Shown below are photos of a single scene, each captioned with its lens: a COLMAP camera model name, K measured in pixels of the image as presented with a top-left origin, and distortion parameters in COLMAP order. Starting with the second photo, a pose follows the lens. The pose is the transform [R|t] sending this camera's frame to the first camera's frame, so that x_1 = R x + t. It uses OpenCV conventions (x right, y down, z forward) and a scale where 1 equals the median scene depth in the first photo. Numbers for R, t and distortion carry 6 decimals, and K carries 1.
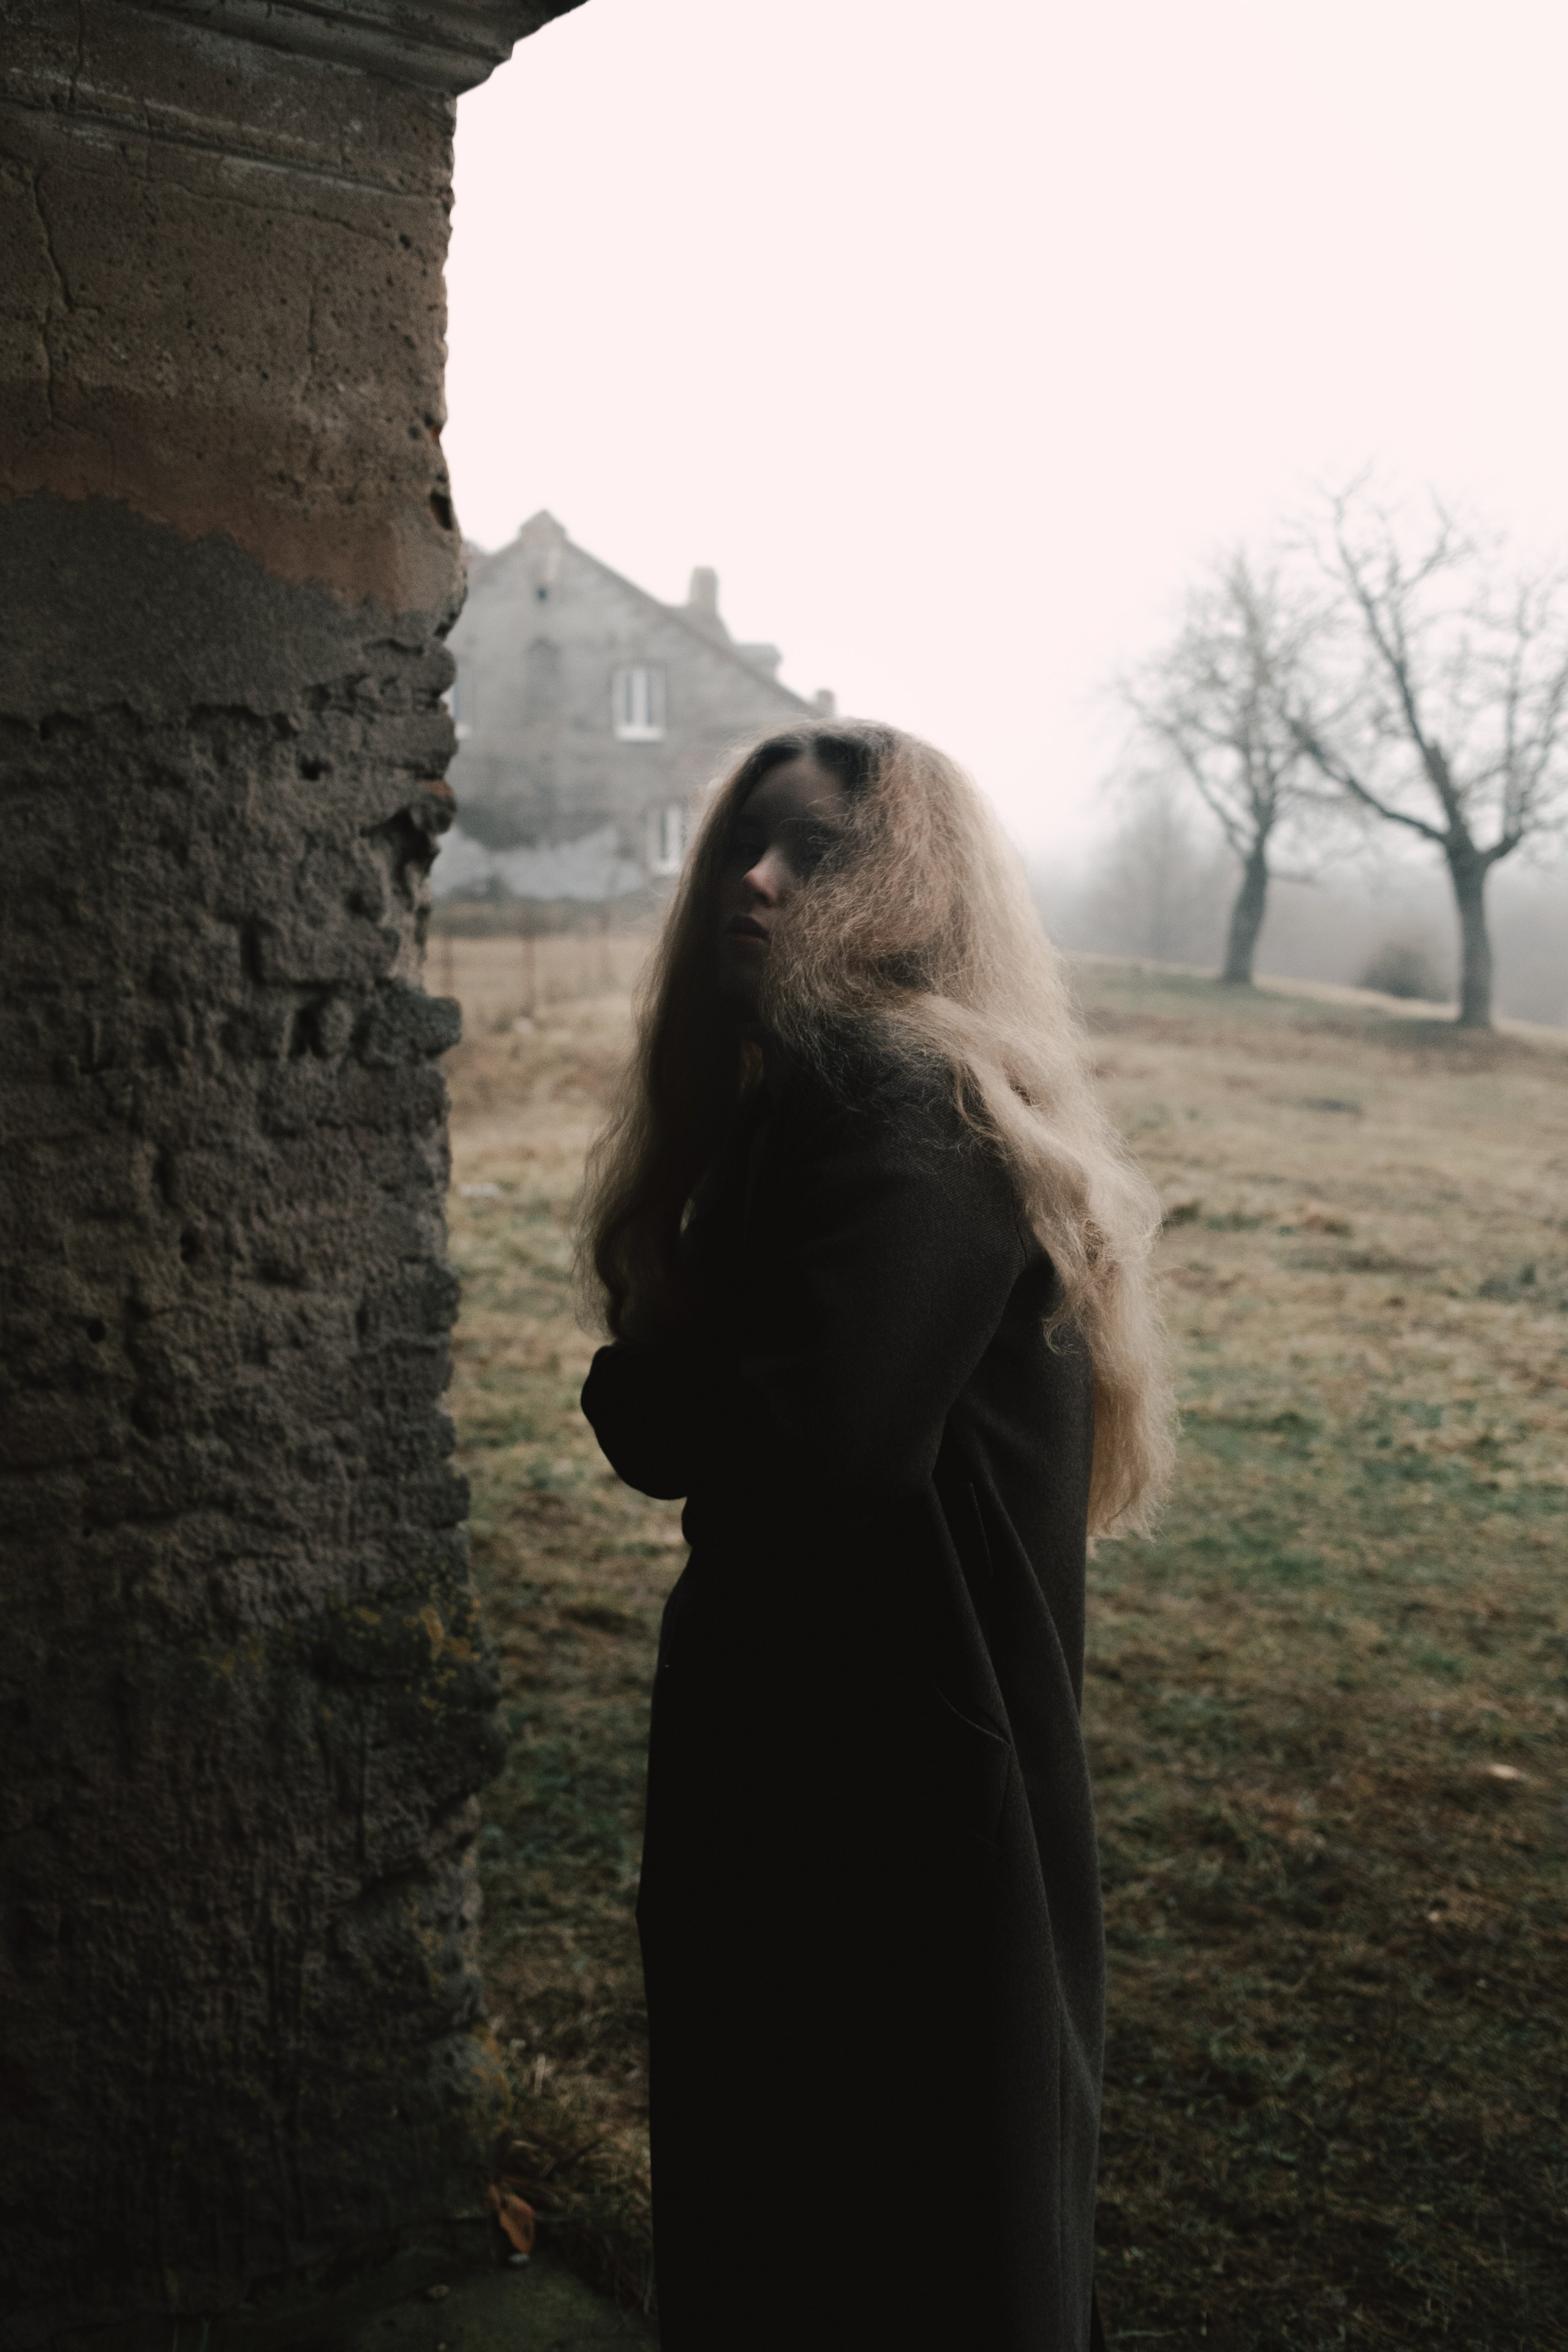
lens RADIAL K [[2311.7, 0, 784.0], [0, 2311.7, 1176.0], [0, 0, 1]] dist [-0.051832, 0.115771]
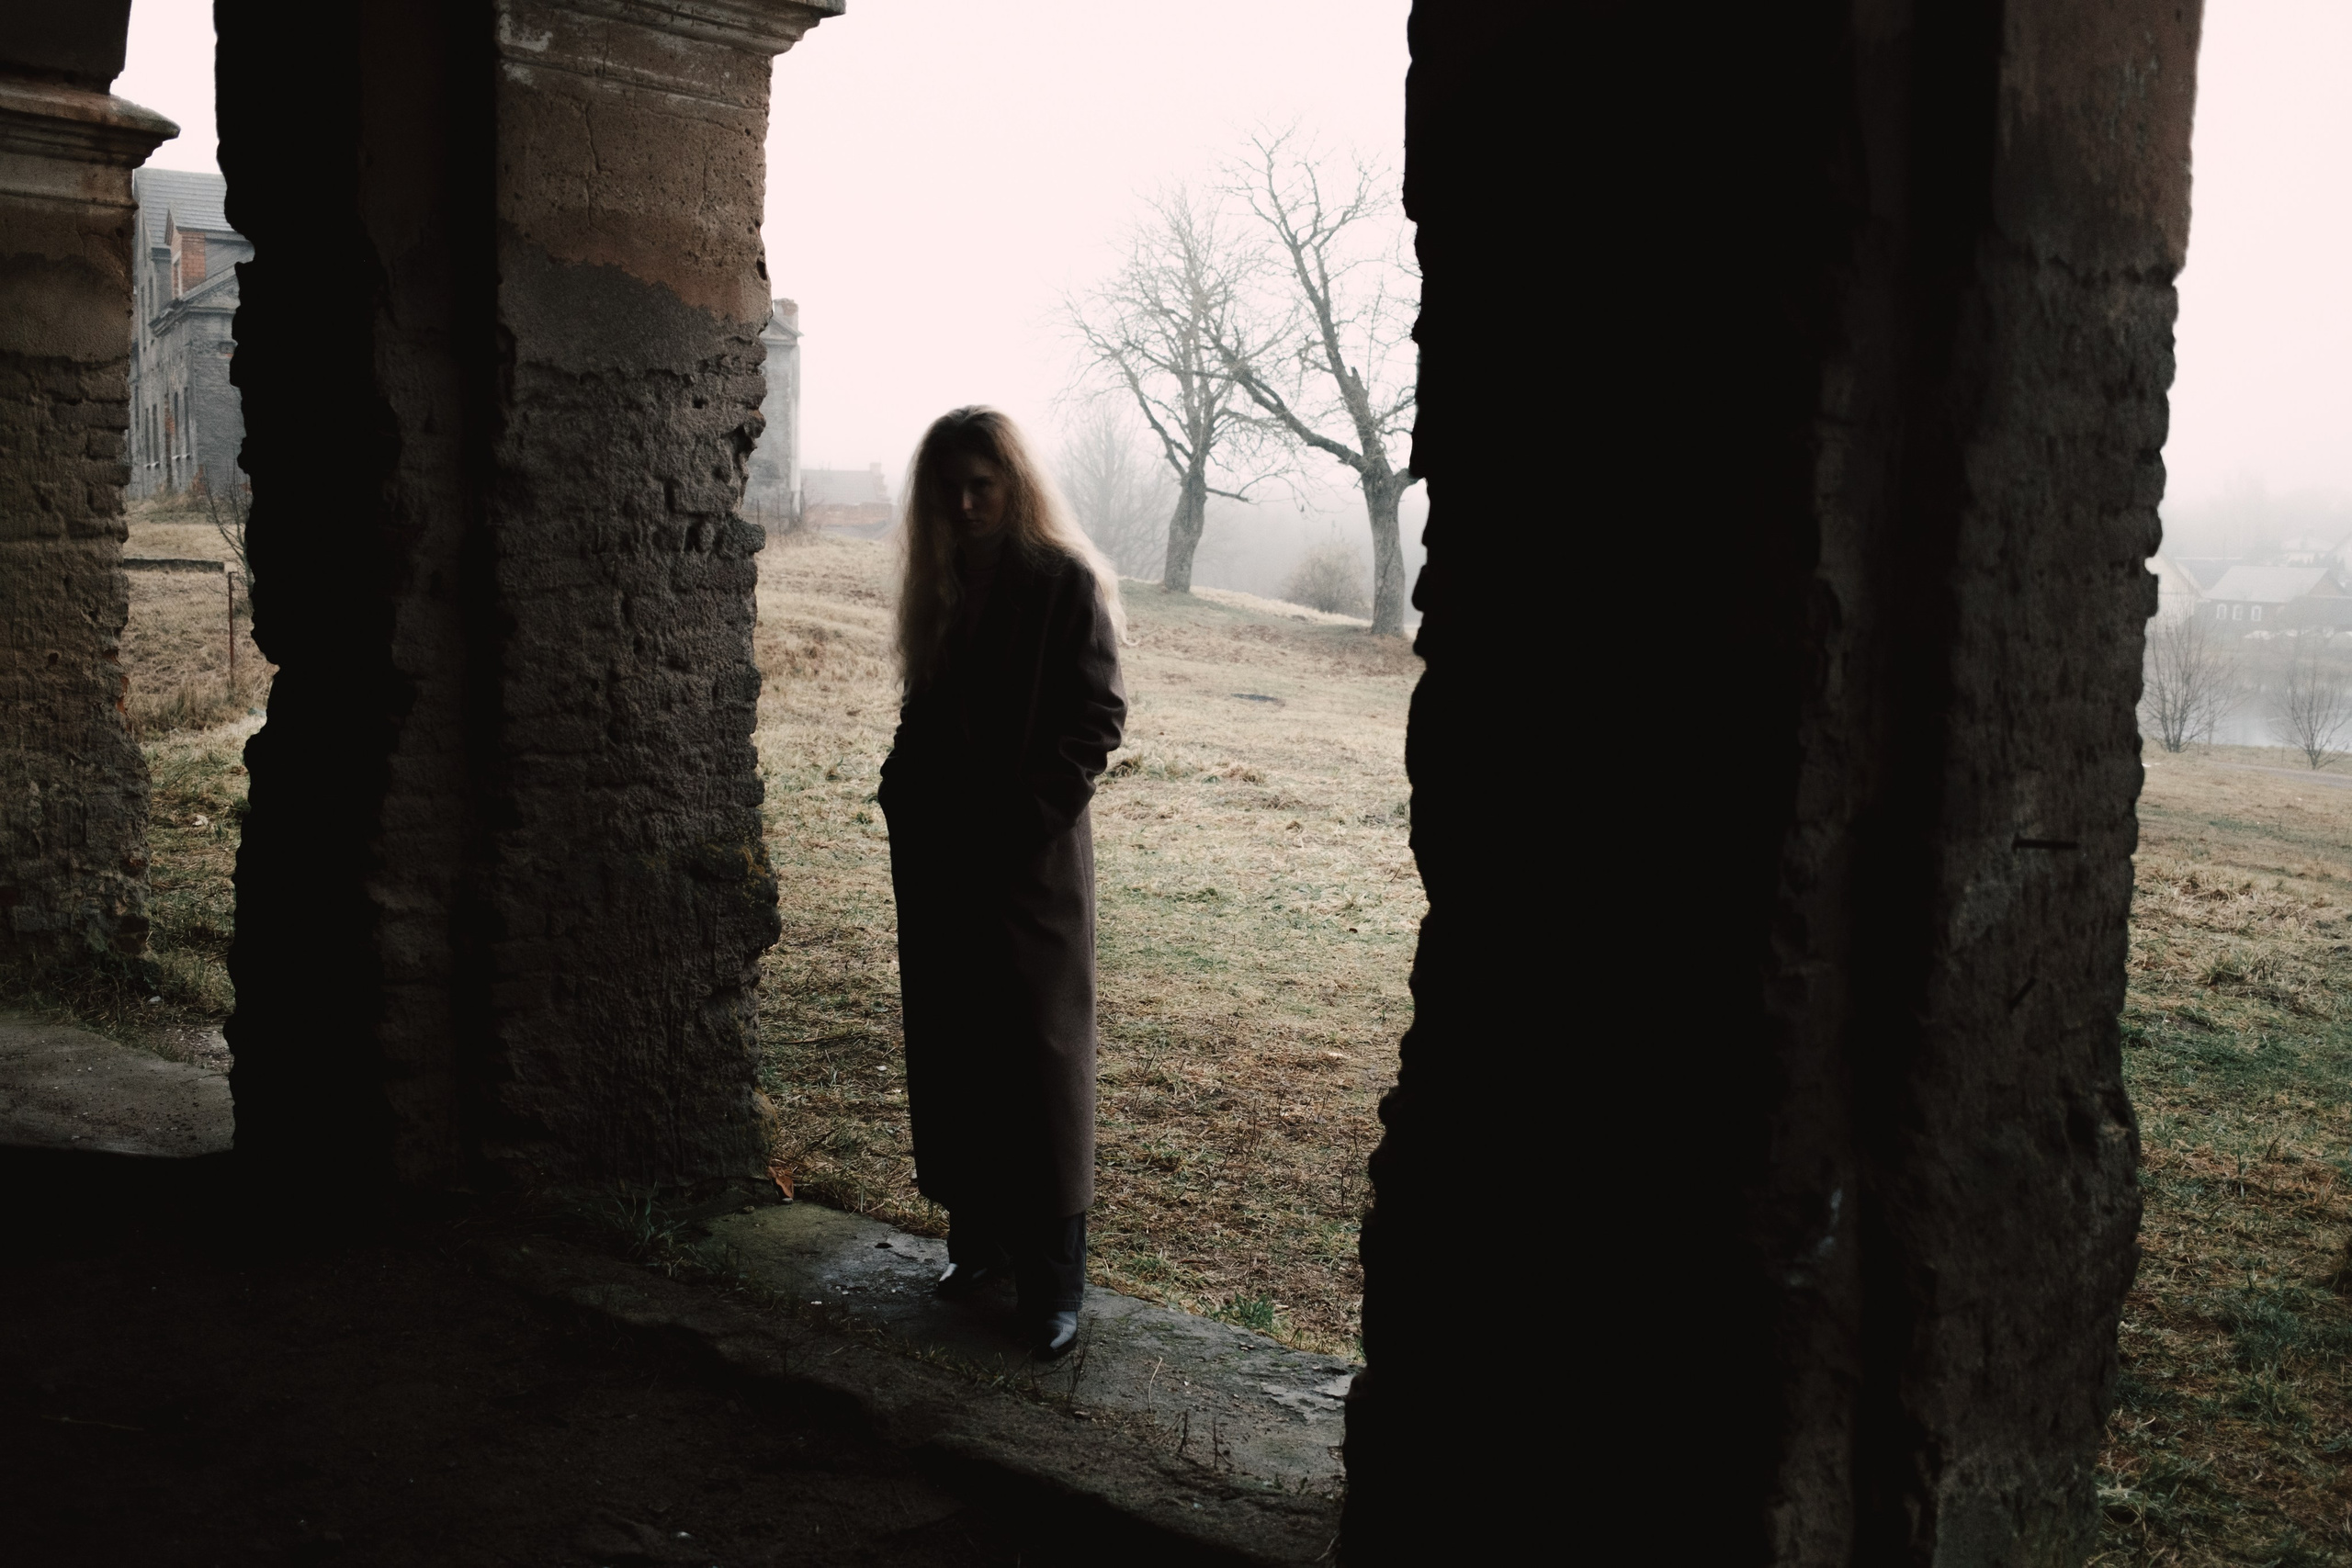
lens RADIAL K [[2311.5, 0, 1176.0], [0, 2311.5, 784.0], [0, 0, 1]] dist [-0.051832, 0.115771]
pose [[0.981222, 0.005517, 0.192804, -0.178834], [-0.005171, 0.999984, -0.002297, 0.143171], [-0.192813, 0.001257, 0.981235, -0.956441]]
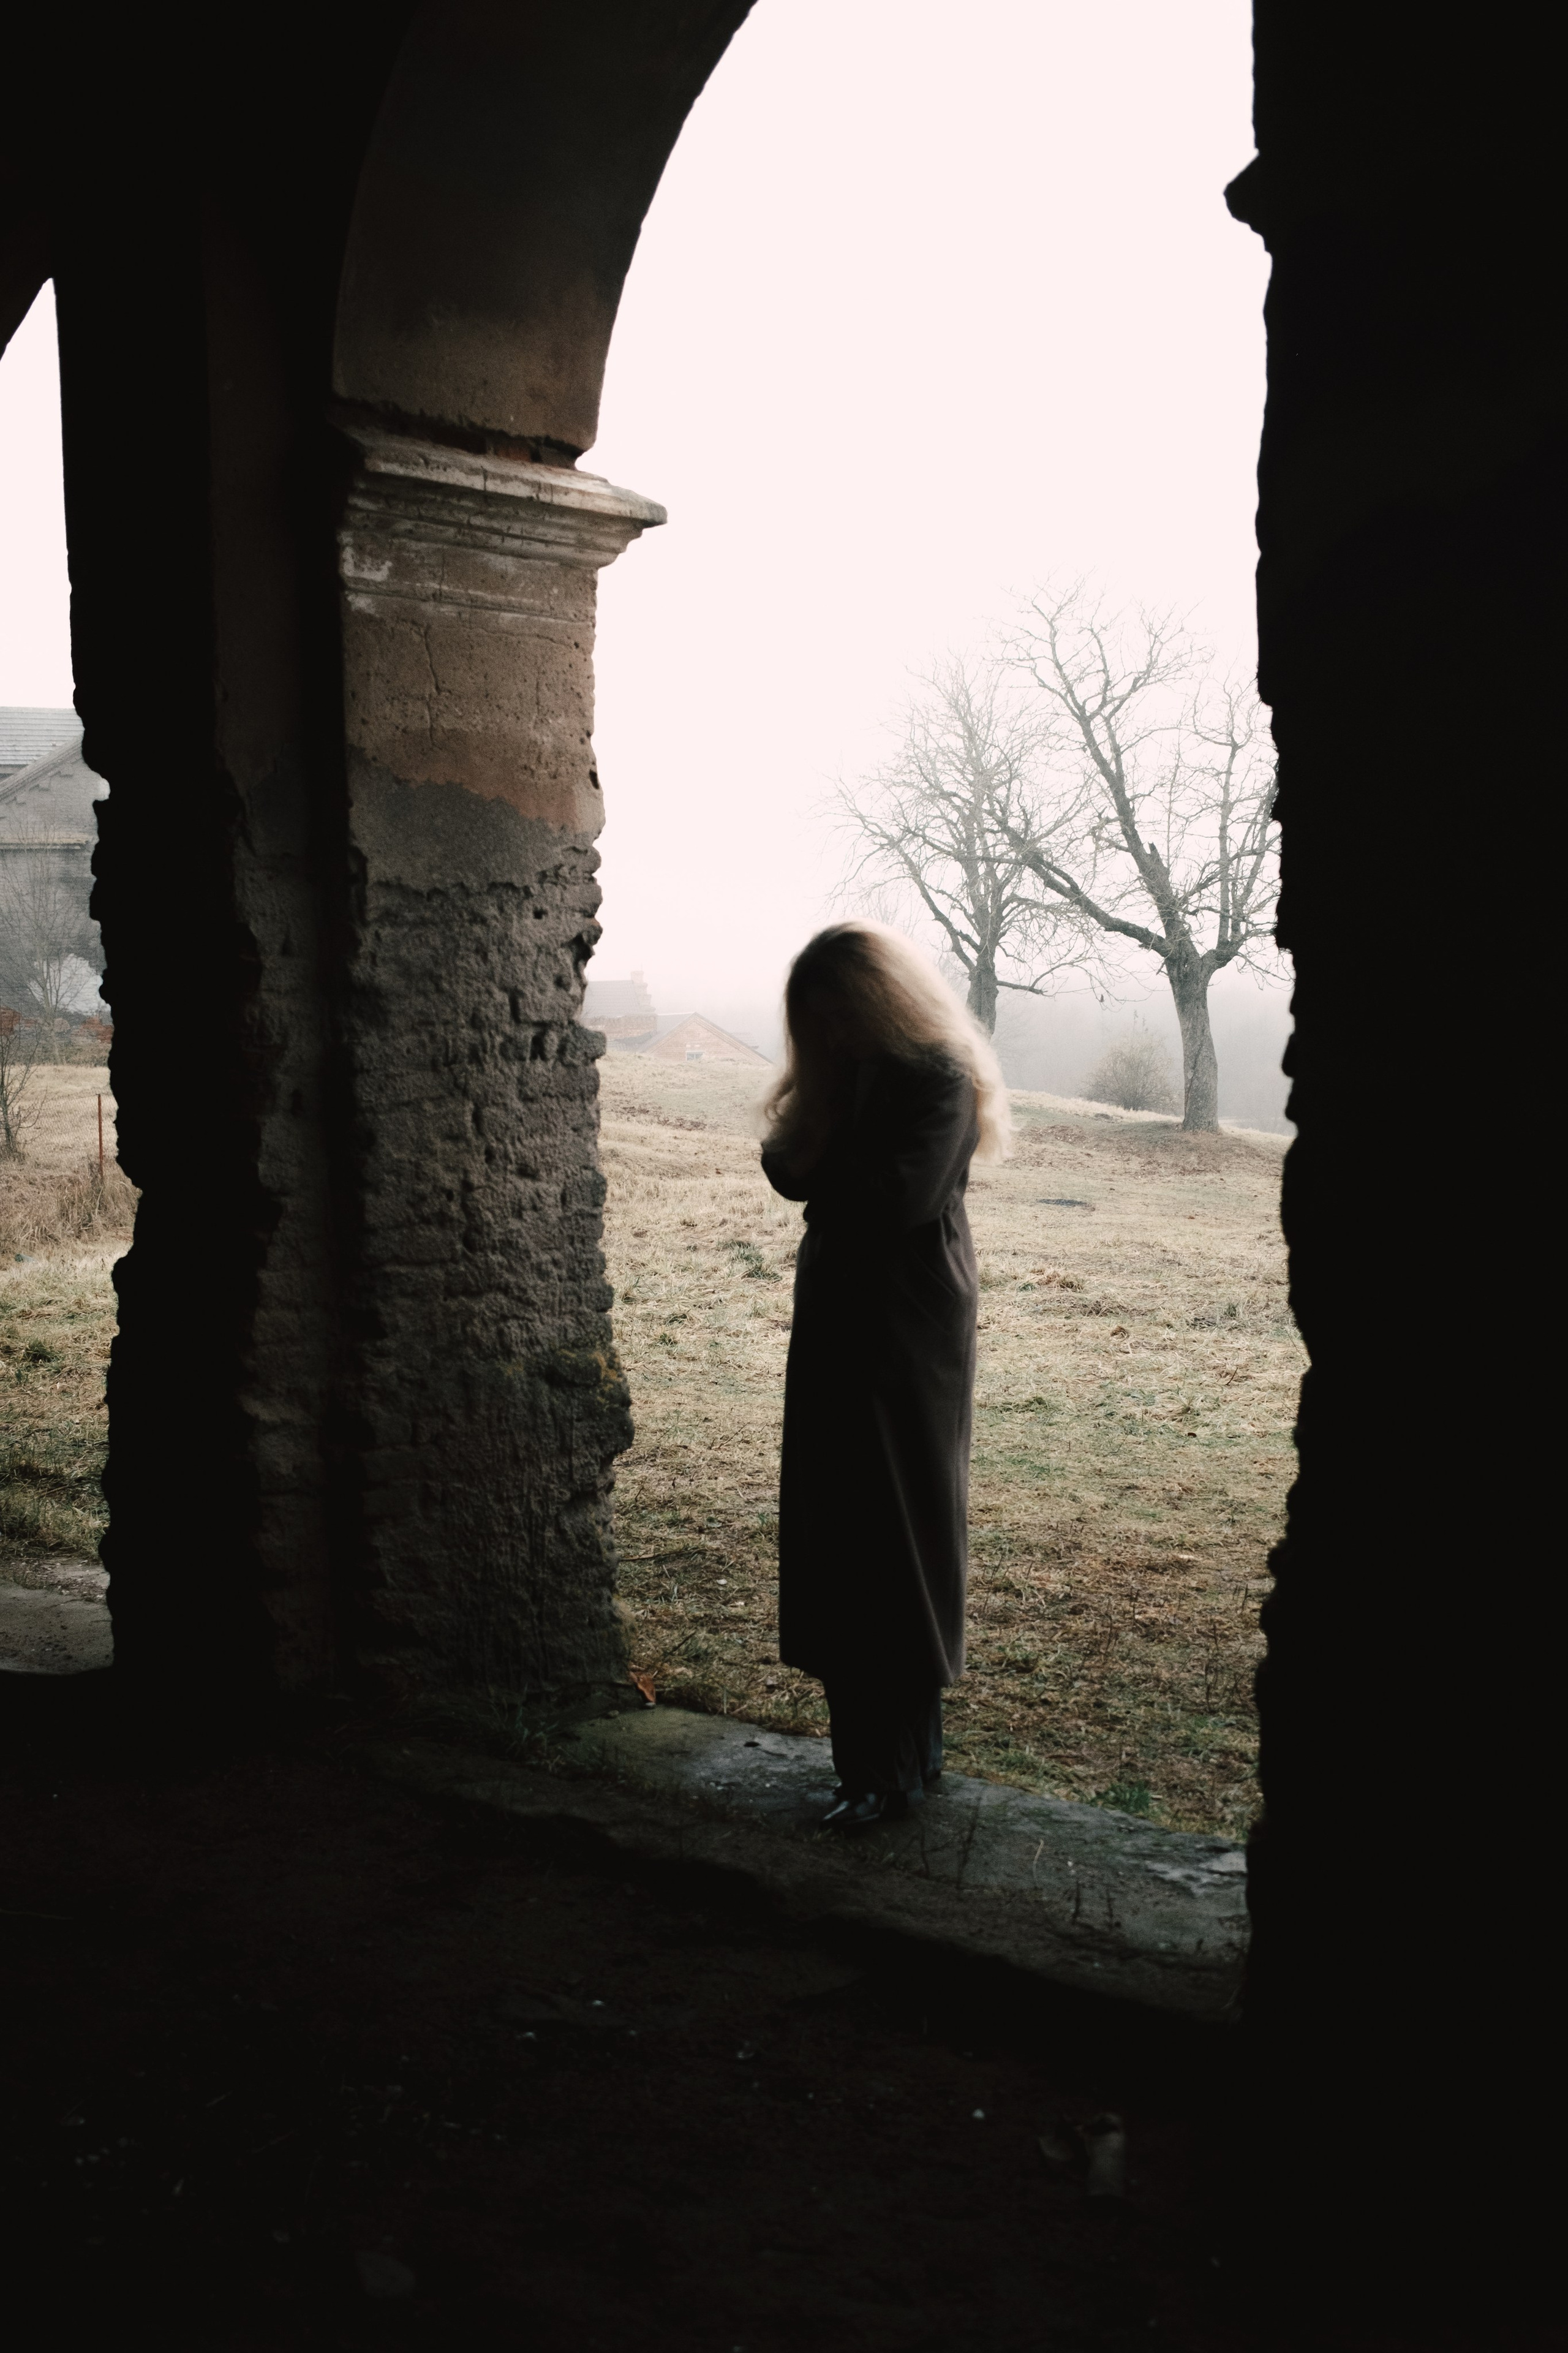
lens RADIAL K [[2502.6, 0, 772.6], [0, 2502.6, 1245.8], [0, 0, 1]] dist [-0.041329, -0.005272]
pose [[0.992916, -0.028205, 0.115423, -0.254918], [0.031648, 0.999104, -0.028105, 0.168293], [-0.114527, 0.031559, 0.992919, -1.101463]]
